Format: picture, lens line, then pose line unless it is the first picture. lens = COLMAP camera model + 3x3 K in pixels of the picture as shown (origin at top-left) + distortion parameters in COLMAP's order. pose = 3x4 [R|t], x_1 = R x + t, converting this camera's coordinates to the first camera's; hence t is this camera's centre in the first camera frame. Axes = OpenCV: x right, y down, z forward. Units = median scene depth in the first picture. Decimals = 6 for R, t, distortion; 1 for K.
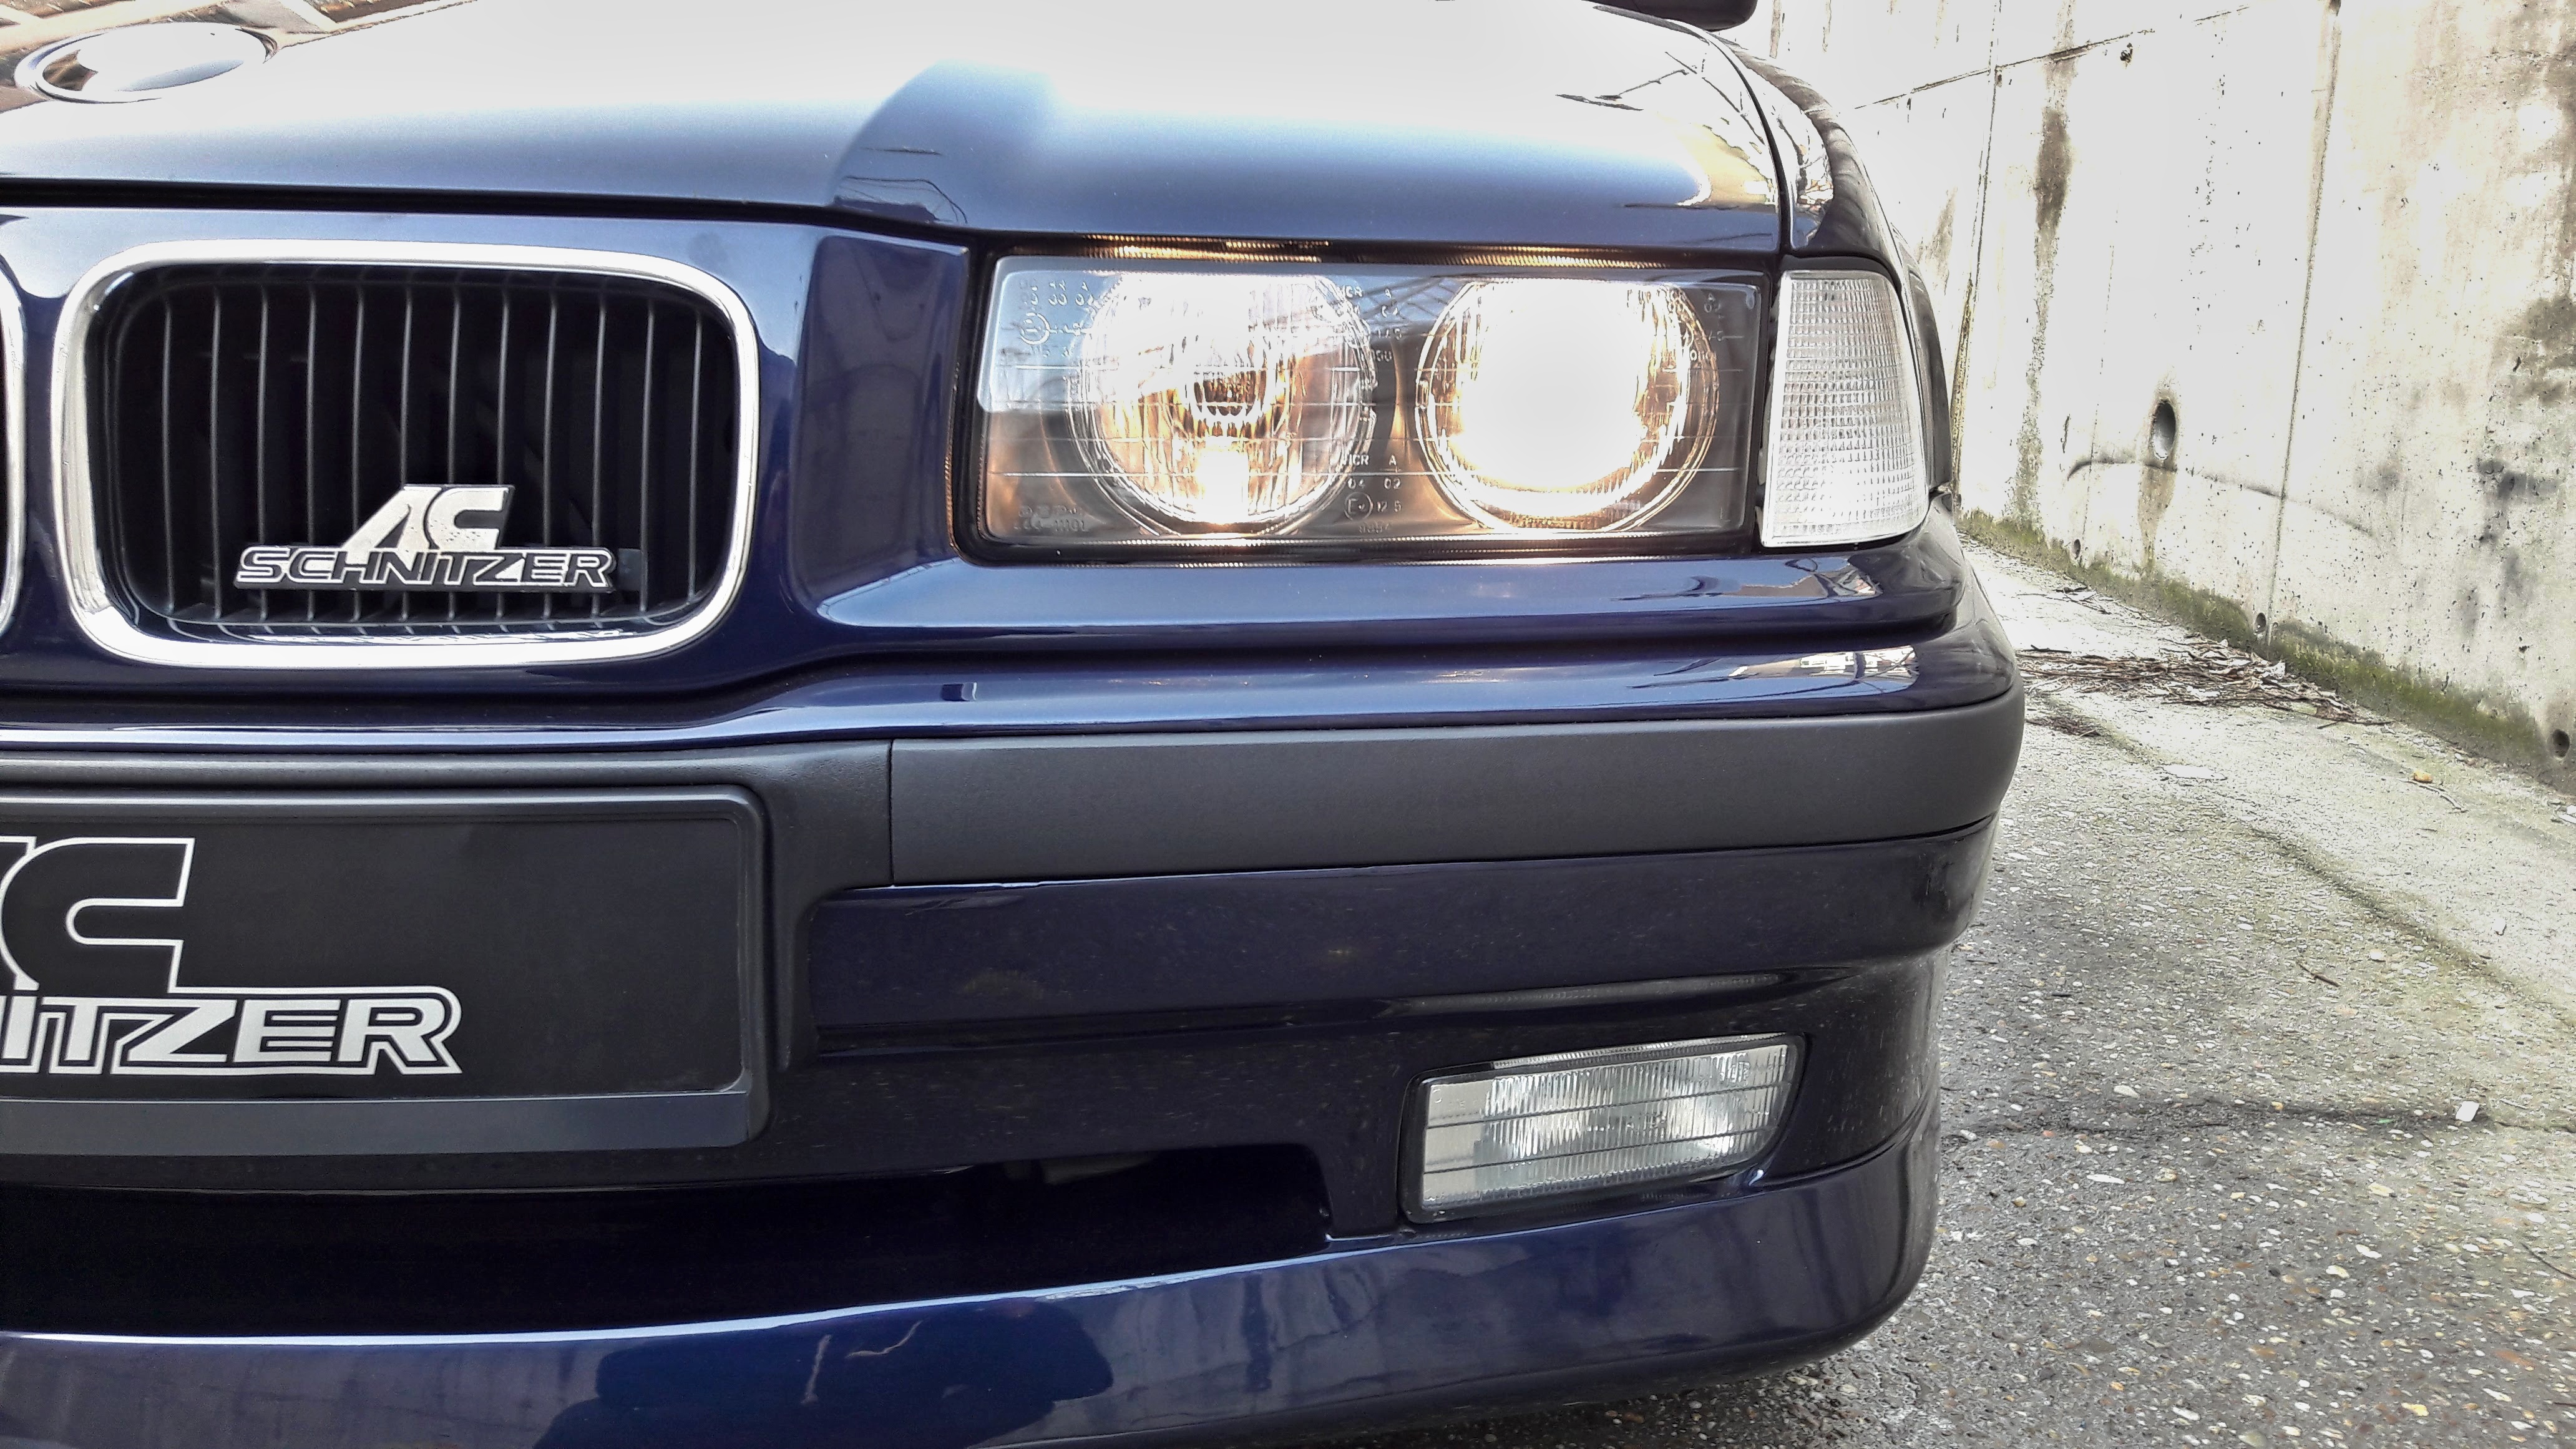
lens RADIAL K [[2191.4, 0, 1288.0], [0, 2191.4, 724.5], [0, 0, 1]] dist [0.003567, -0.014260]
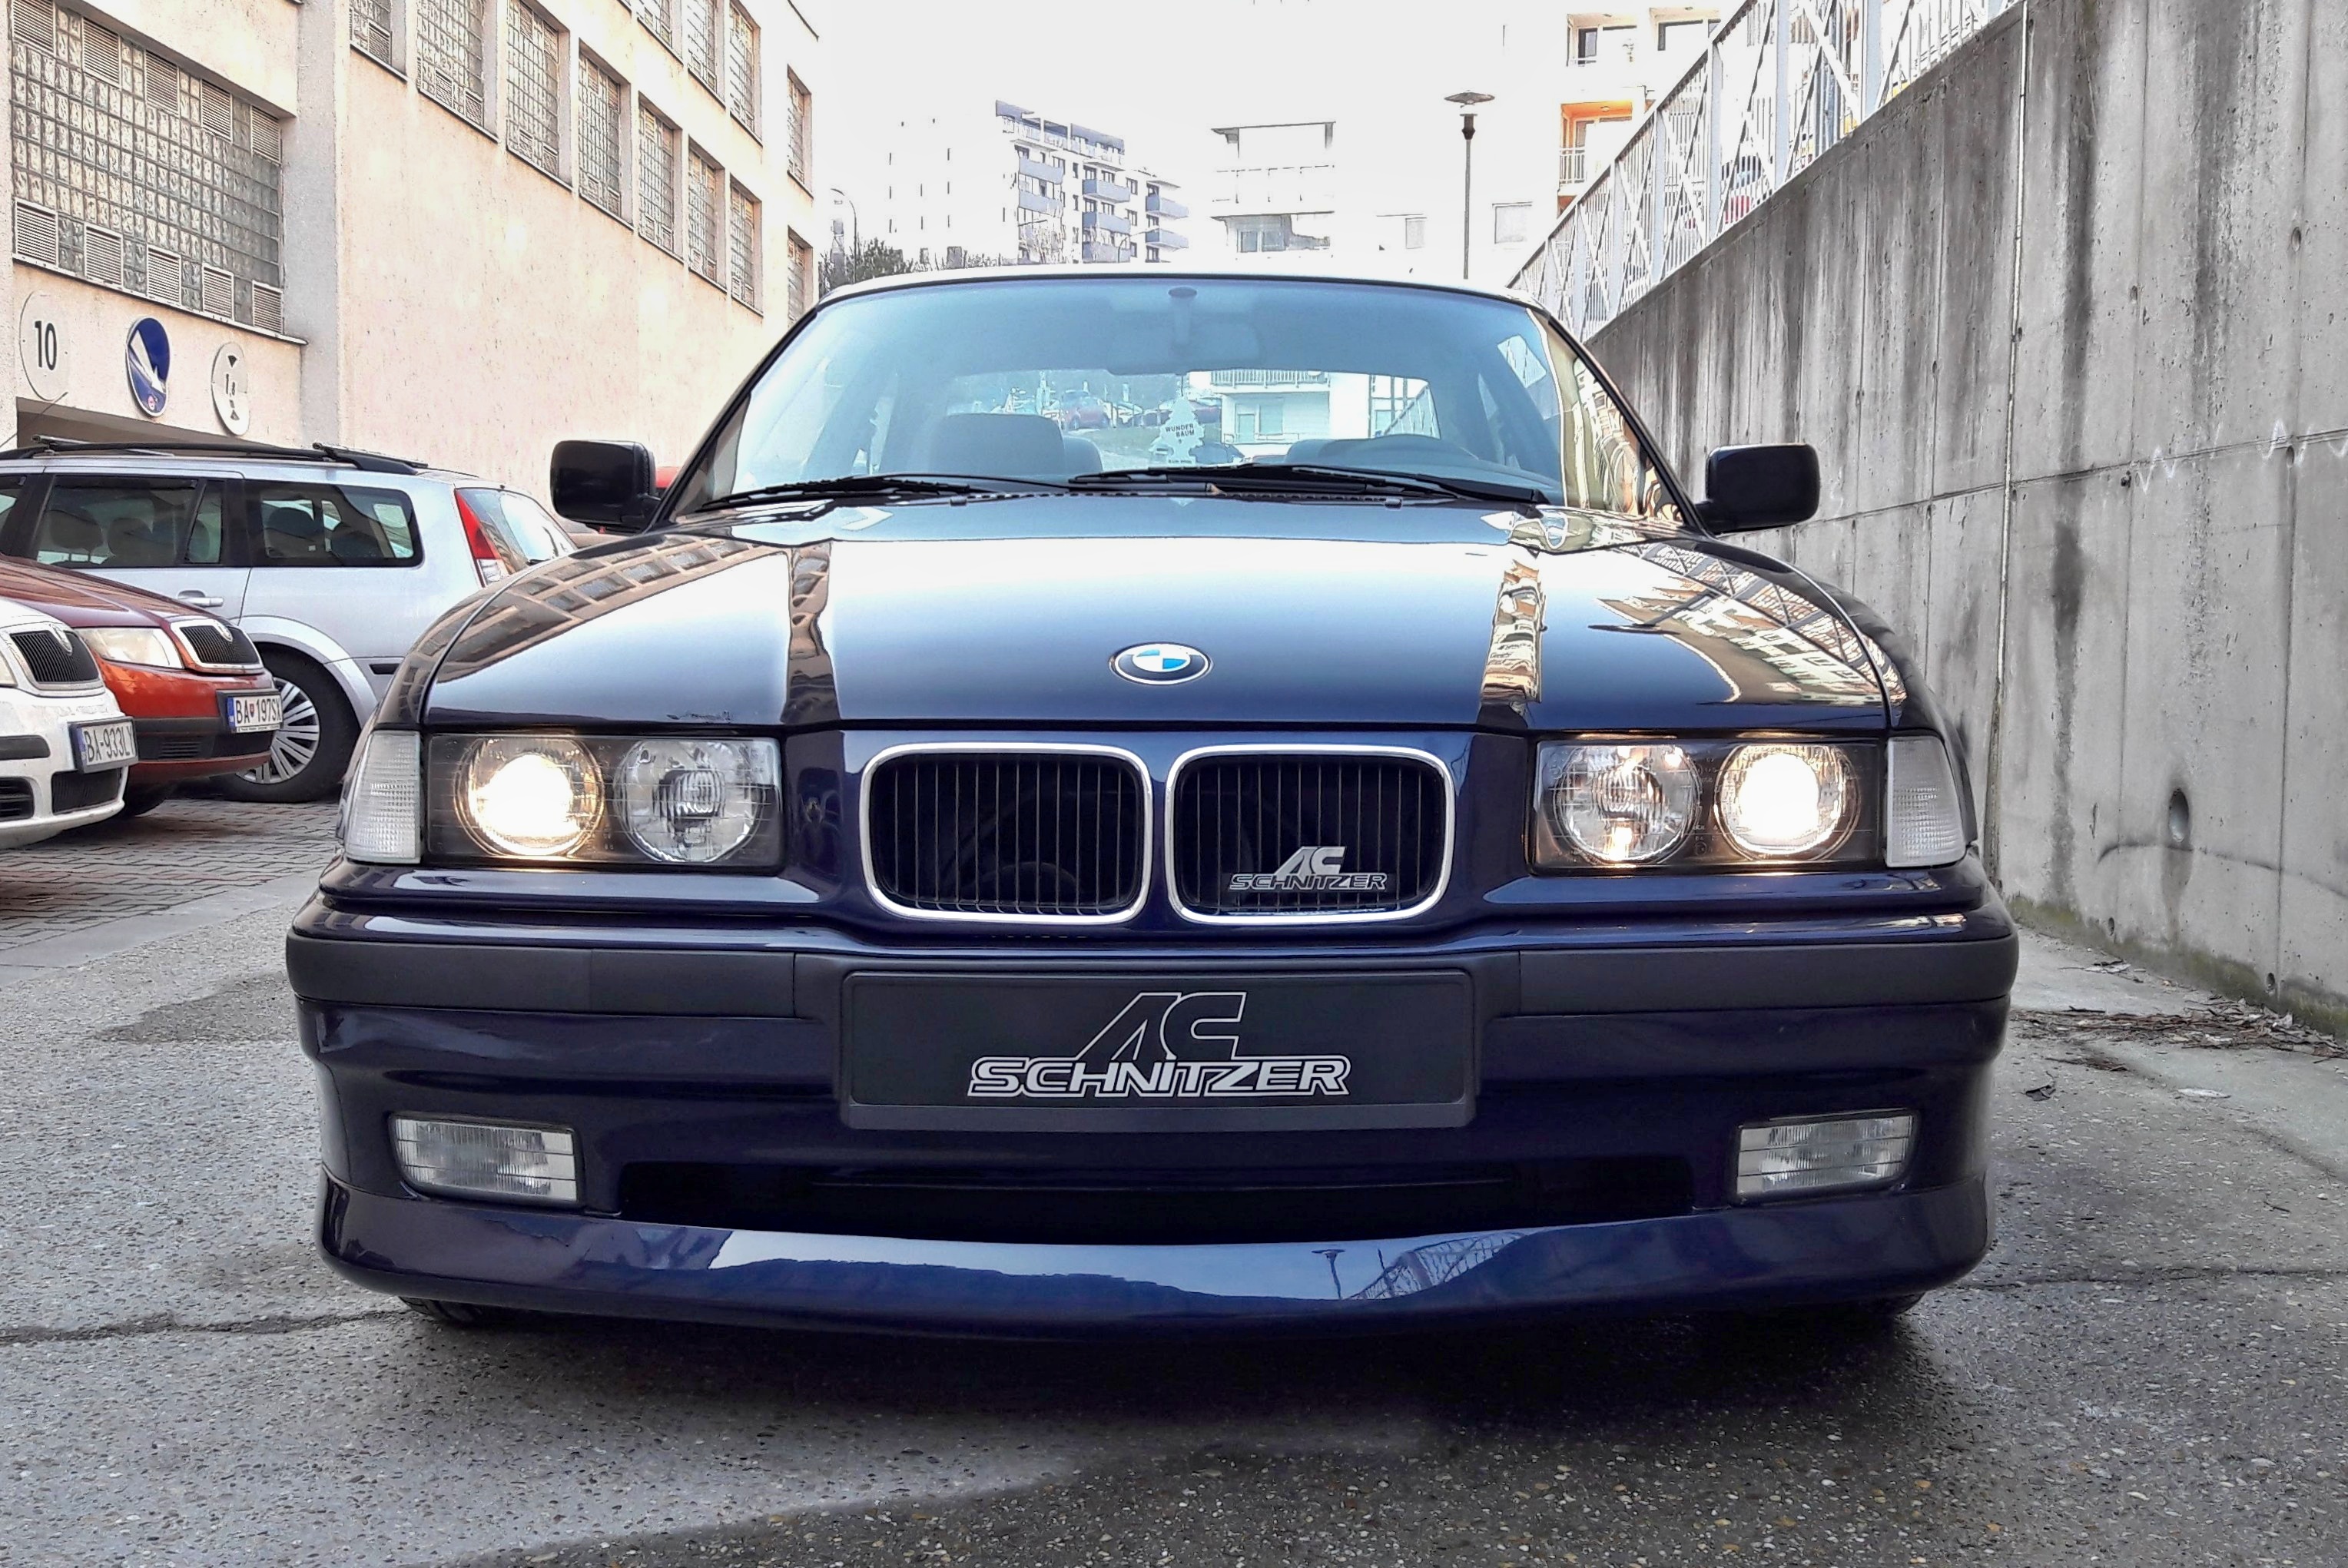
lens RADIAL K [[2874.9, 0, 1225.0], [0, 2874.9, 816.5], [0, 0, 1]] dist [0.202129, -0.584856]
pose [[0.999328, -0.019201, 0.031239, -0.283306], [0.023441, 0.989645, -0.141607, 0.140657], [-0.028197, 0.142244, 0.989430, -0.981326]]
